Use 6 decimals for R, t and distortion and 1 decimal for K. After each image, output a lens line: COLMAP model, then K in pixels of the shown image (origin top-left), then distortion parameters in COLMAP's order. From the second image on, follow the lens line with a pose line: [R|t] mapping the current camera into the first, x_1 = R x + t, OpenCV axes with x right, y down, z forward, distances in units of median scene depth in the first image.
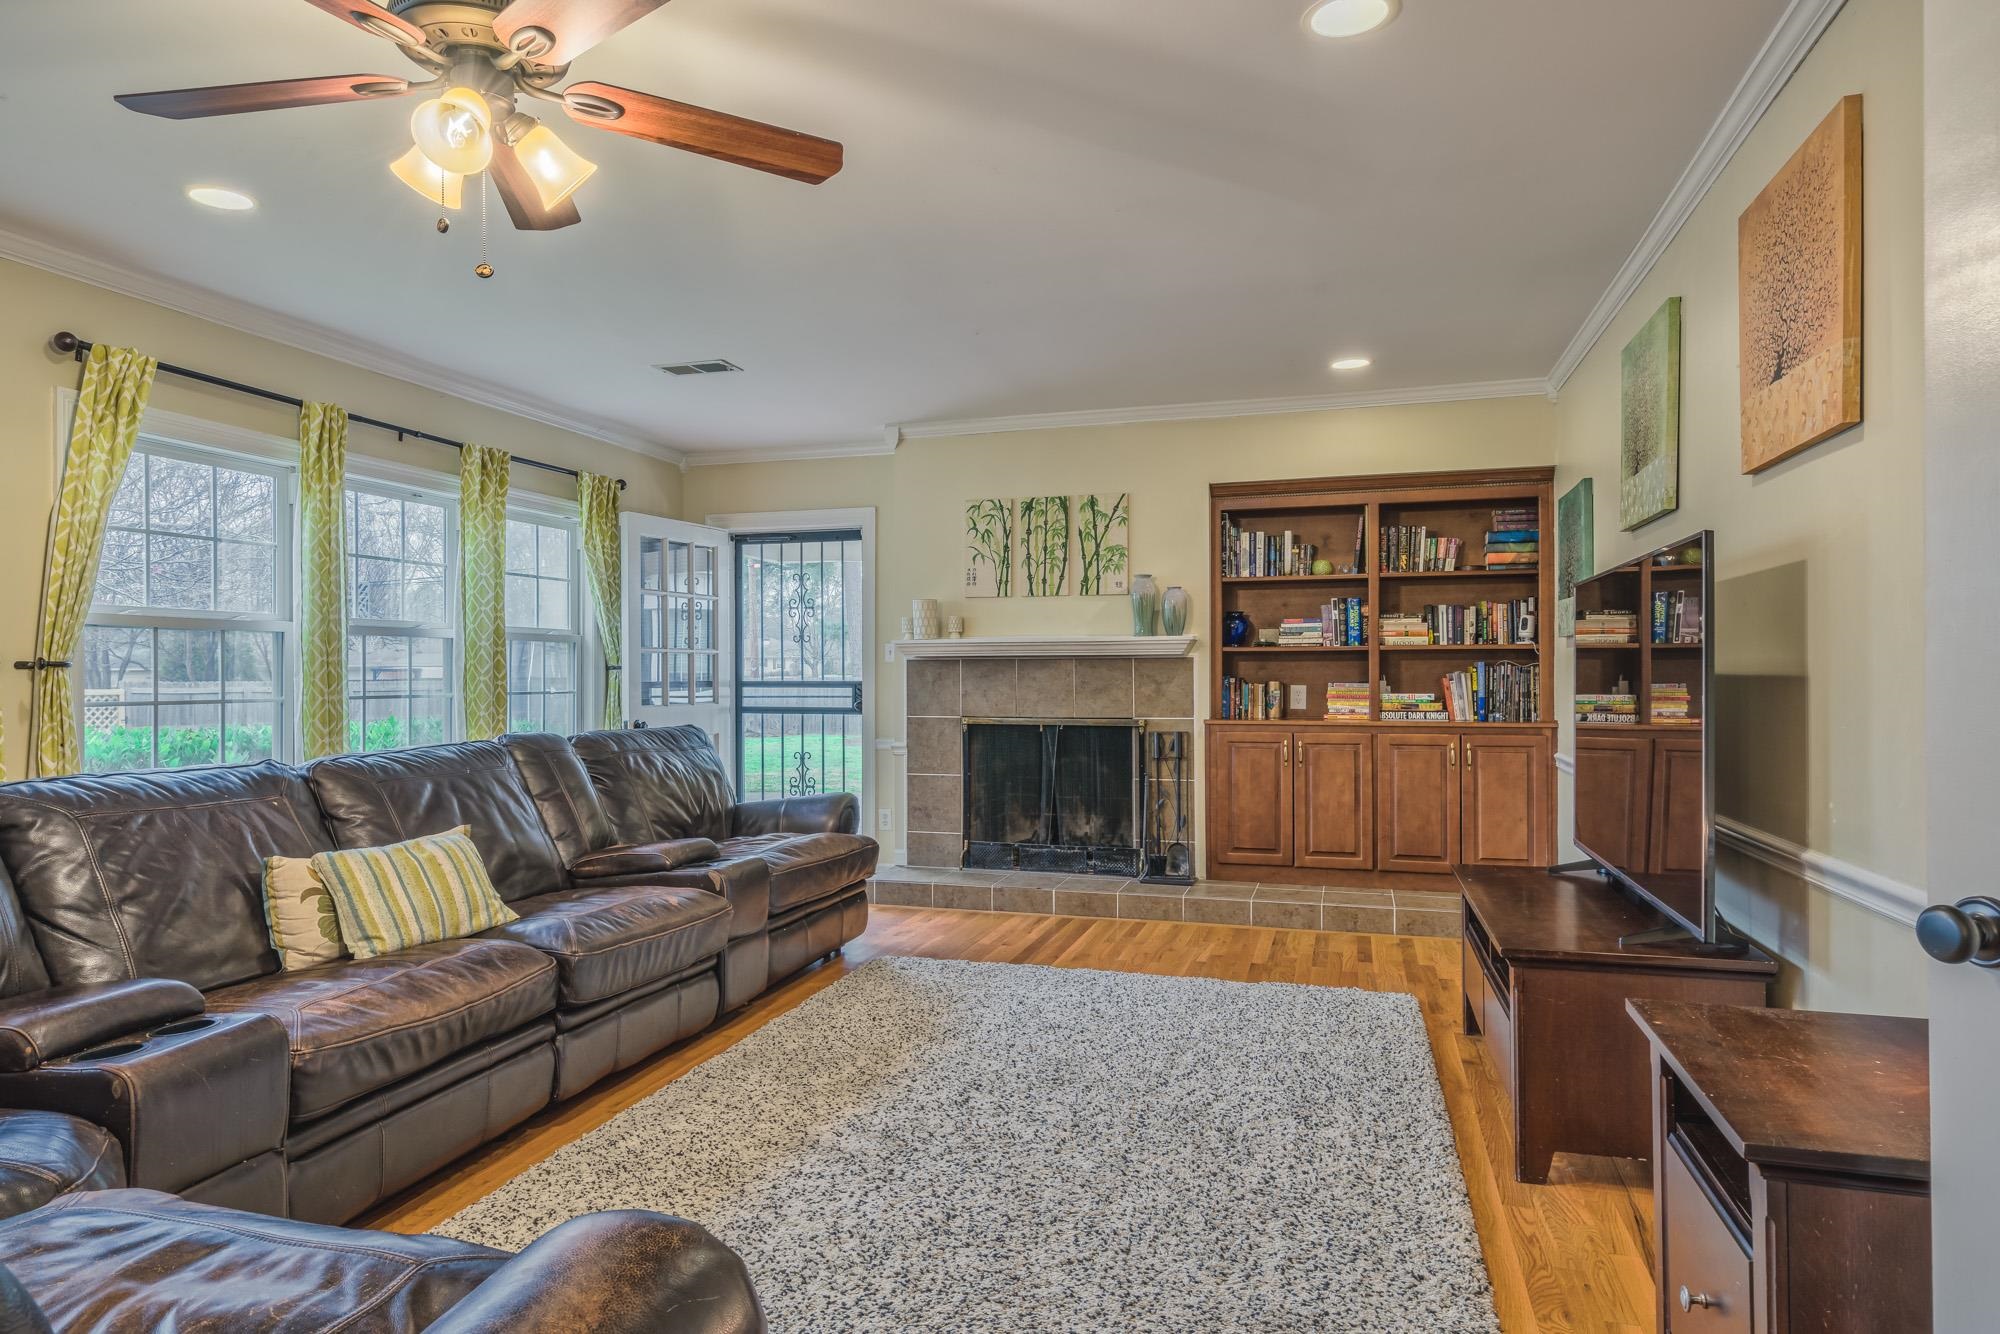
lens RADIAL K [[1151.3, 0, 1000.5], [0, 1151.3, 678.3], [0, 0, 1]] dist [0.005797, 0.000740]
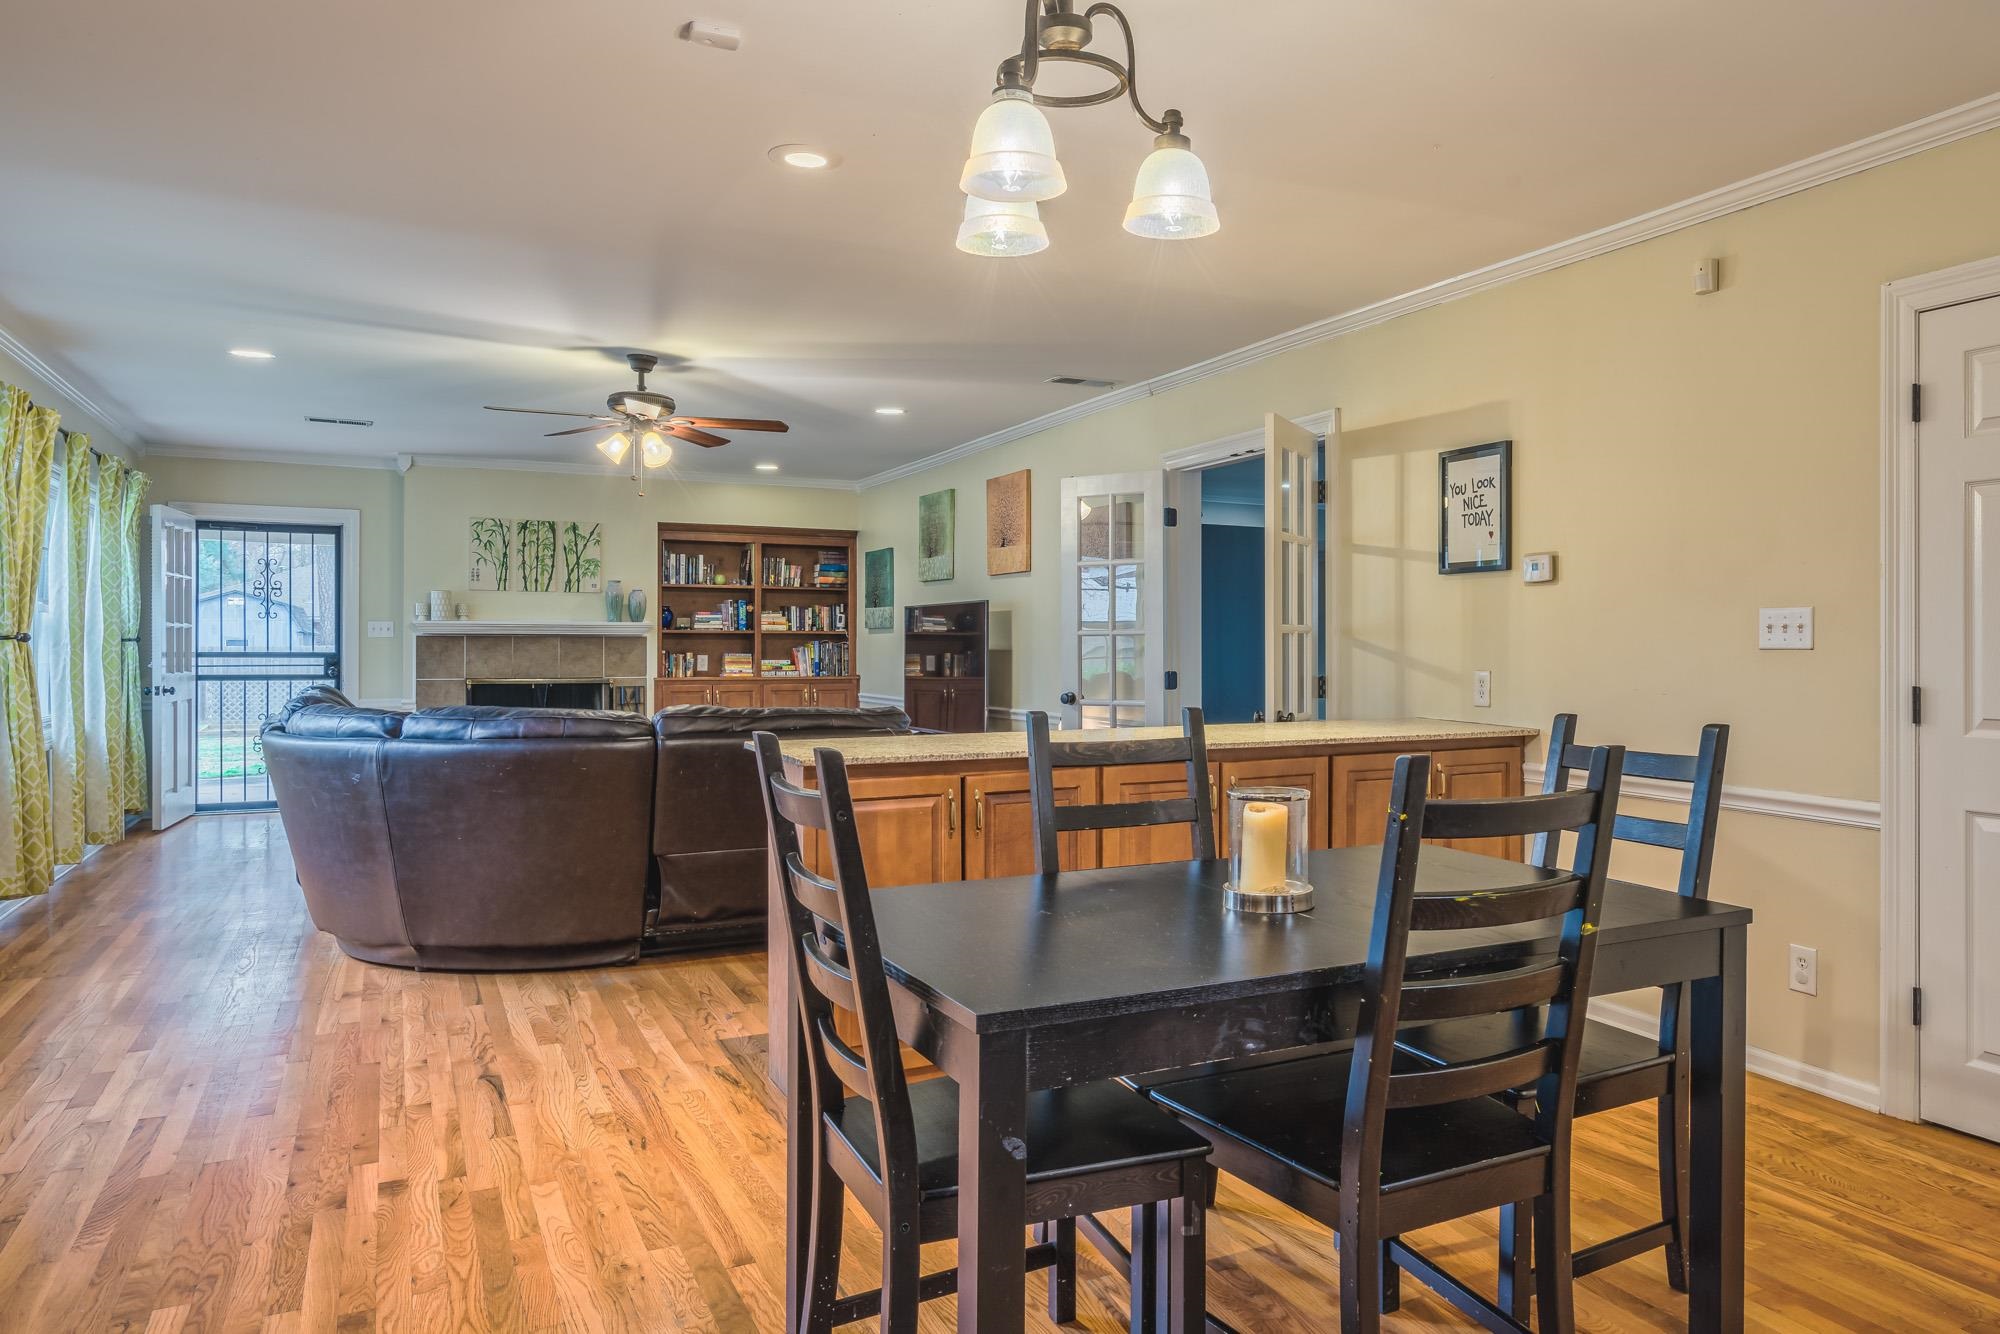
lens RADIAL K [[1278.4, 0, 1001.3], [0, 1278.4, 658.5], [0, 0, 1]] dist [0.010125, -0.001184]
pose [[0.762784, -0.001895, 0.646651, -0.551137], [-0.001485, 0.999988, 0.004683, 0.001853], [-0.646652, -0.004532, 0.762772, -0.566030]]
